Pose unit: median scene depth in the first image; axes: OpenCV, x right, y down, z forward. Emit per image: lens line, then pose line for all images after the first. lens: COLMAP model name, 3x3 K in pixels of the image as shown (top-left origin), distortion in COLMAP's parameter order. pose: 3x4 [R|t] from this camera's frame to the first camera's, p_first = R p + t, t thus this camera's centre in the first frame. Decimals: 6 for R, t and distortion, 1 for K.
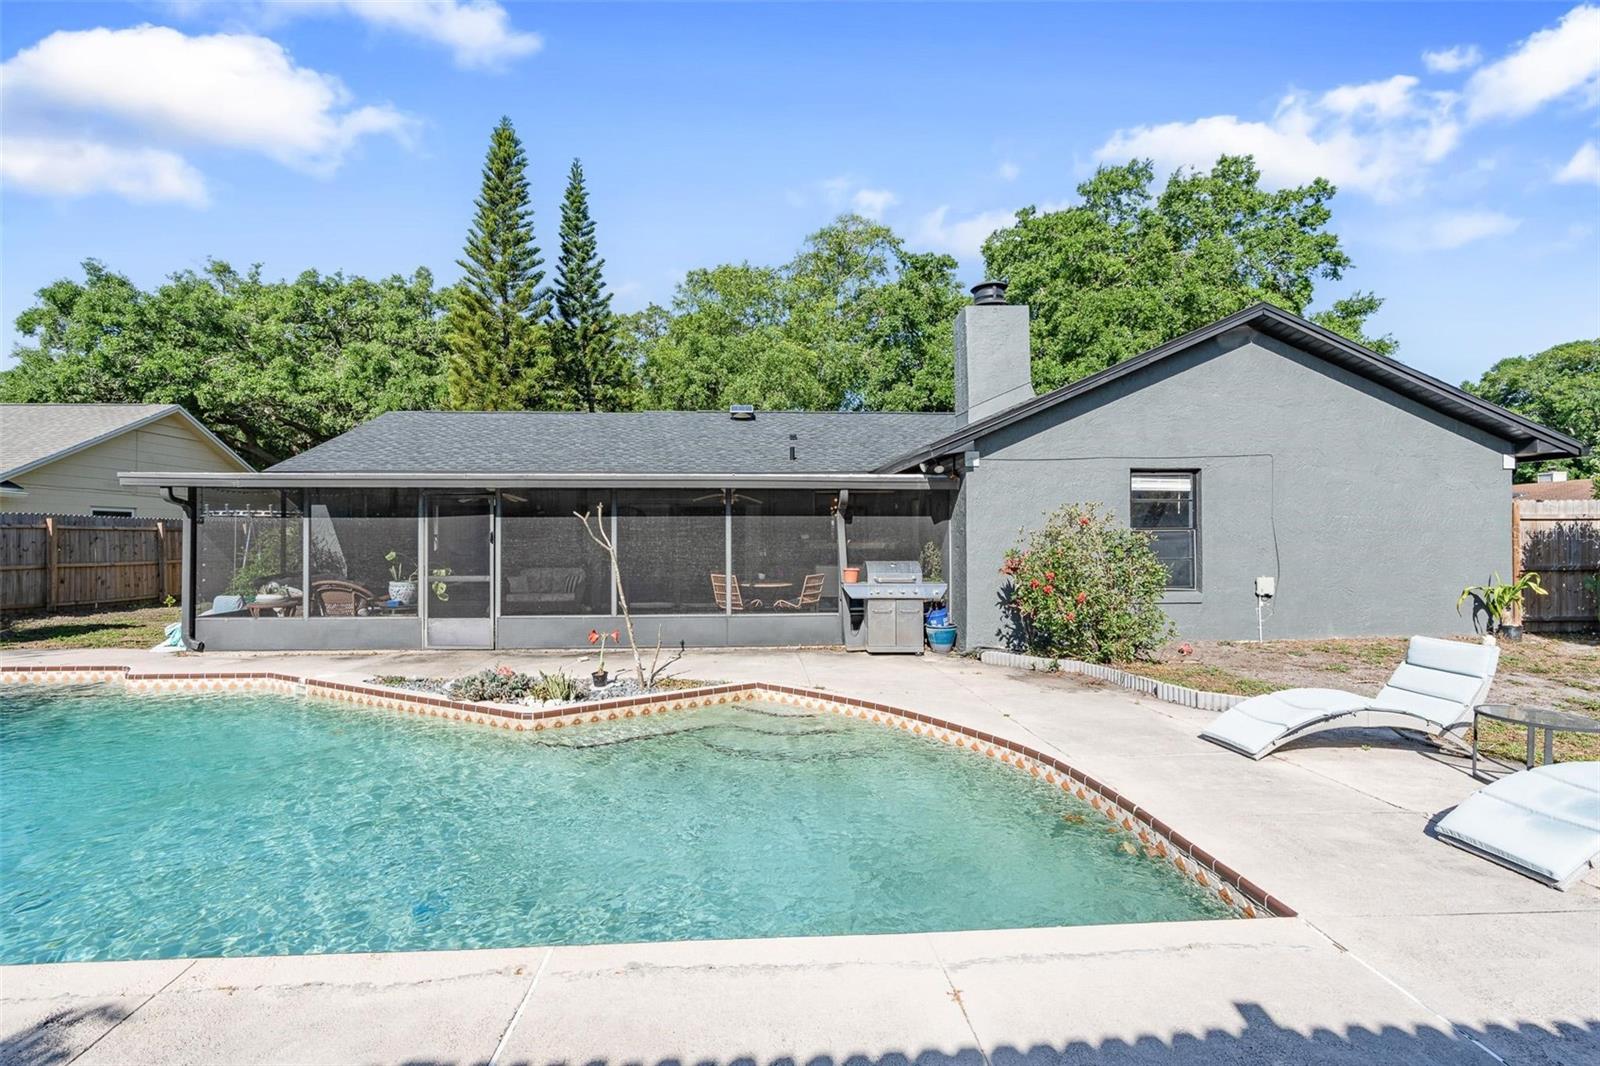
lens RADIAL K [[707.1, 0, 800.0], [0, 707.1, 533.0], [0, 0, 1]] dist [0.001106, -0.010977]
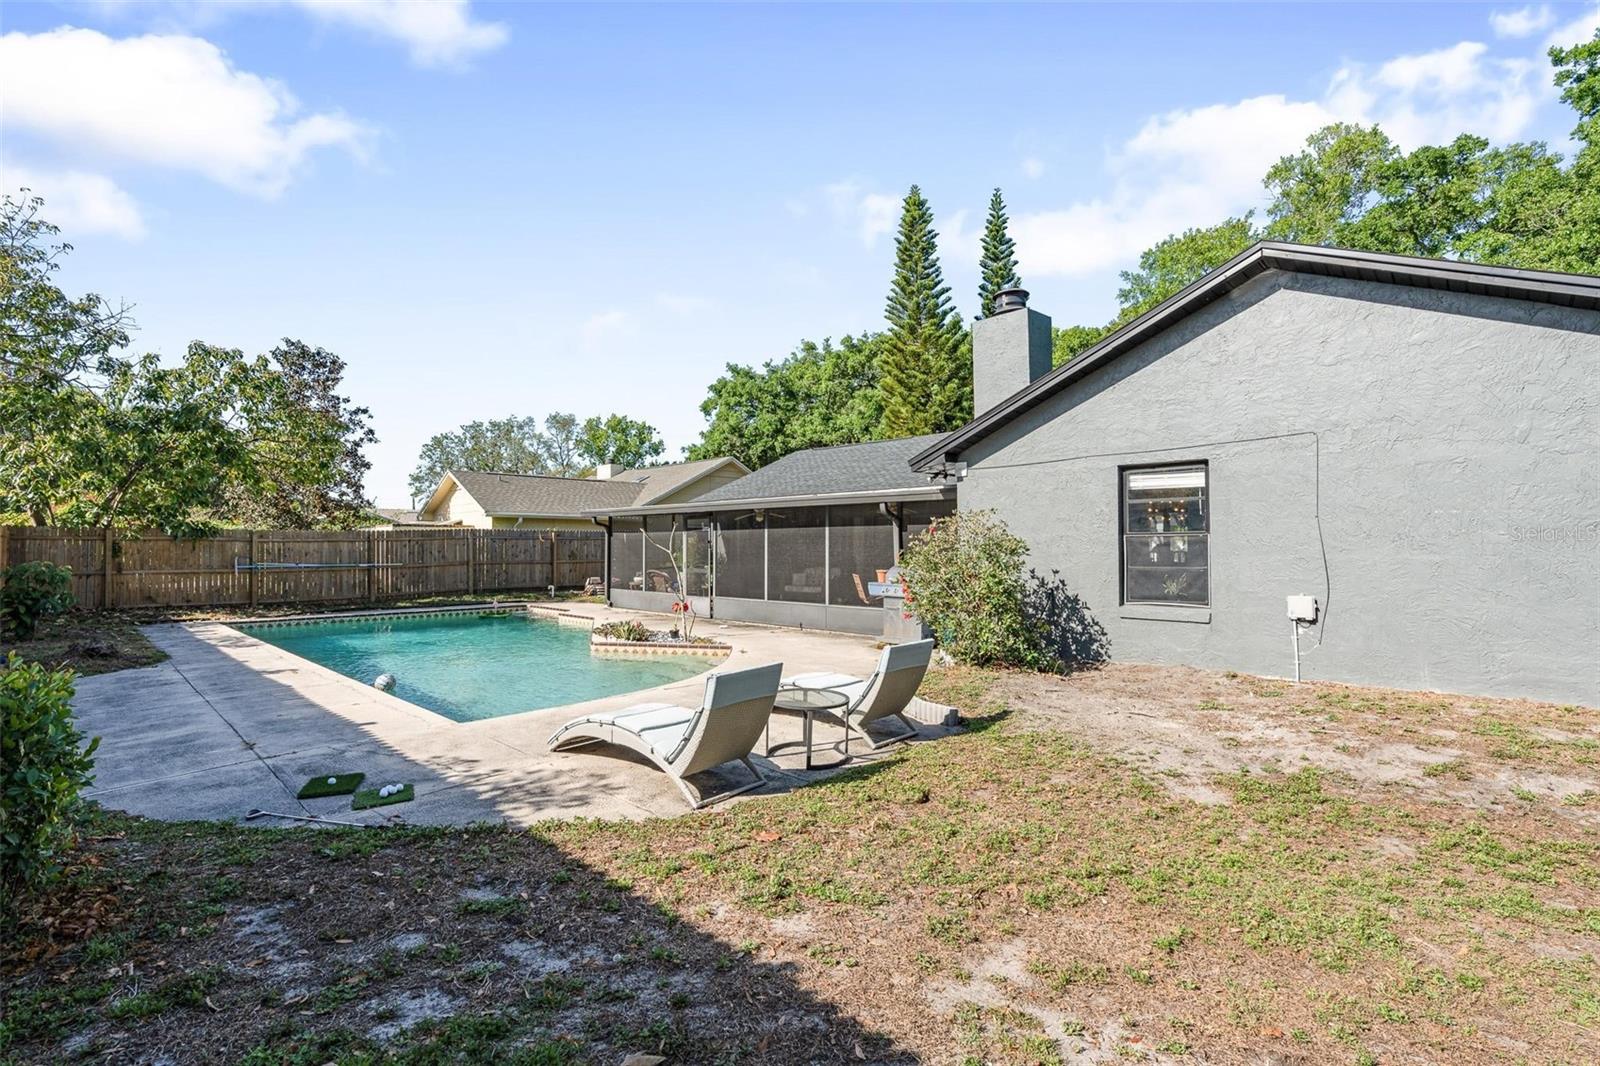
lens RADIAL K [[743.9, 0, 800.0], [0, 743.9, 533.0], [0, 0, 1]] dist [-0.009938, 0.000221]
pose [[0.669848, -0.012087, -0.742400, 0.877028], [0.007046, 0.999926, -0.009923, -0.000343], [0.742465, 0.001416, 0.669883, 0.073504]]
